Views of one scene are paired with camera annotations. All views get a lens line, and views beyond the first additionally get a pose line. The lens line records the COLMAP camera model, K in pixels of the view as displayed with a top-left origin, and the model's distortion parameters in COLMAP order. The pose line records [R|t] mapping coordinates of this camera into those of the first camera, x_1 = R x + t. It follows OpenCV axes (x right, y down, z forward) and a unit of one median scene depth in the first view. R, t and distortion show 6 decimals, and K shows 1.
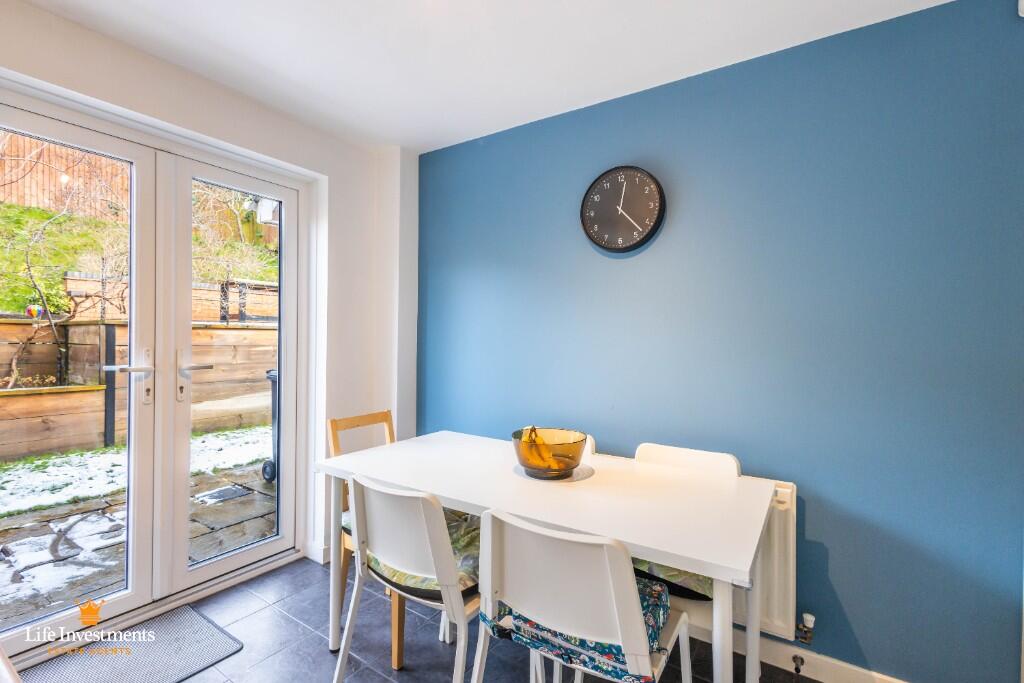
lens RADIAL K [[473.6, 0, 507.5], [0, 473.6, 348.7], [0, 0, 1]] dist [0.011570, -0.000878]
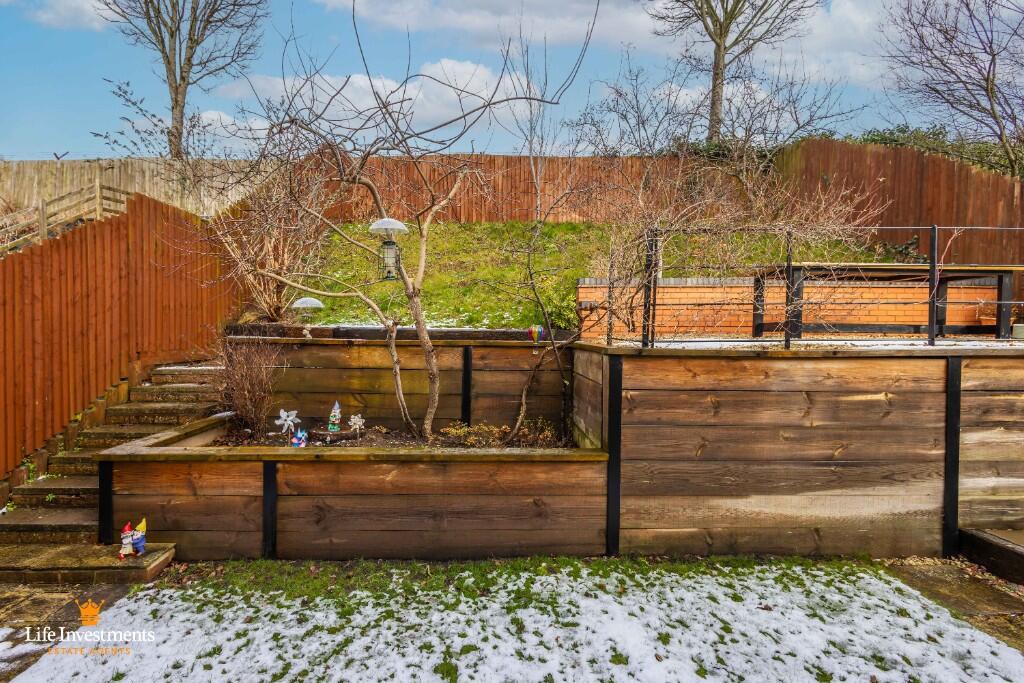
lens RADIAL K [[473.6, 0, 503.8], [0, 473.6, 343.3], [0, 0, 1]] dist [0.011570, -0.000878]
pose [[0.594205, 0.013452, -0.804201, -0.372945], [-0.012487, 0.999894, 0.007498, -0.058804], [0.804216, 0.005587, 0.594310, 0.454408]]
